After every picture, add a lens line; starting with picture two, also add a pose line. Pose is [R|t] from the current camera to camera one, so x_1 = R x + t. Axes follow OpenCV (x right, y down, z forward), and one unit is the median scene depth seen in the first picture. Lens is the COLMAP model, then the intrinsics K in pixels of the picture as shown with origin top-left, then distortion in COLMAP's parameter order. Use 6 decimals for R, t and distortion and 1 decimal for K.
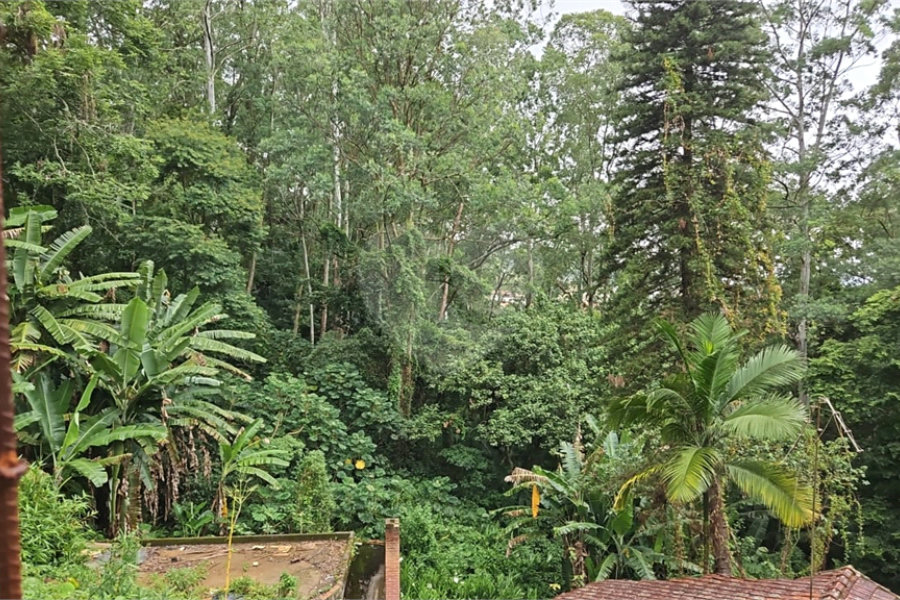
lens RADIAL K [[701.5, 0, 450.0], [0, 701.5, 300.0], [0, 0, 1]] dist [0.035030, -0.001866]
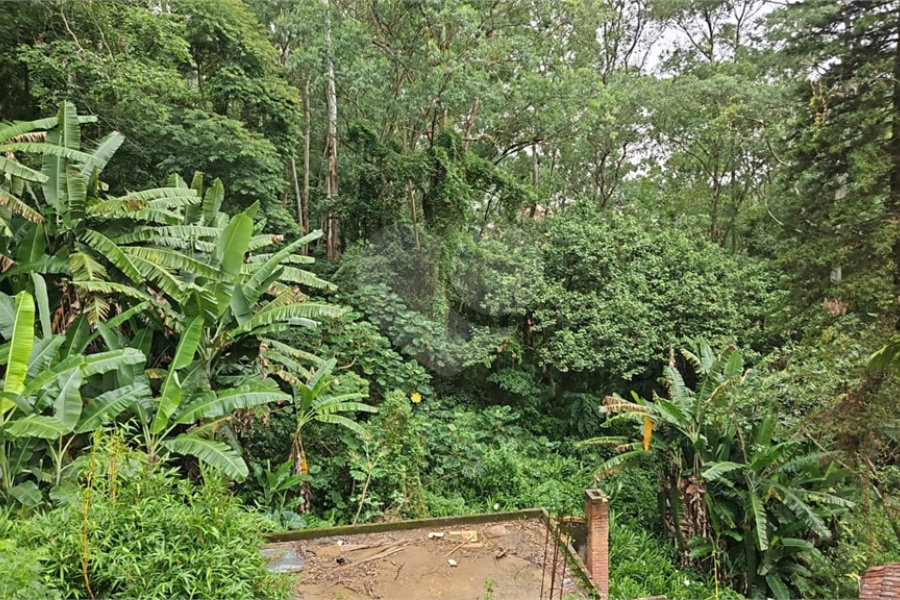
lens RADIAL K [[701.5, 0, 450.0], [0, 701.5, 300.0], [0, 0, 1]] dist [0.035030, -0.001866]
pose [[0.995568, -0.029243, 0.089379, -0.158076], [0.017113, 0.990890, 0.133580, -0.007015], [-0.092471, -0.131459, 0.986999, 0.128797]]
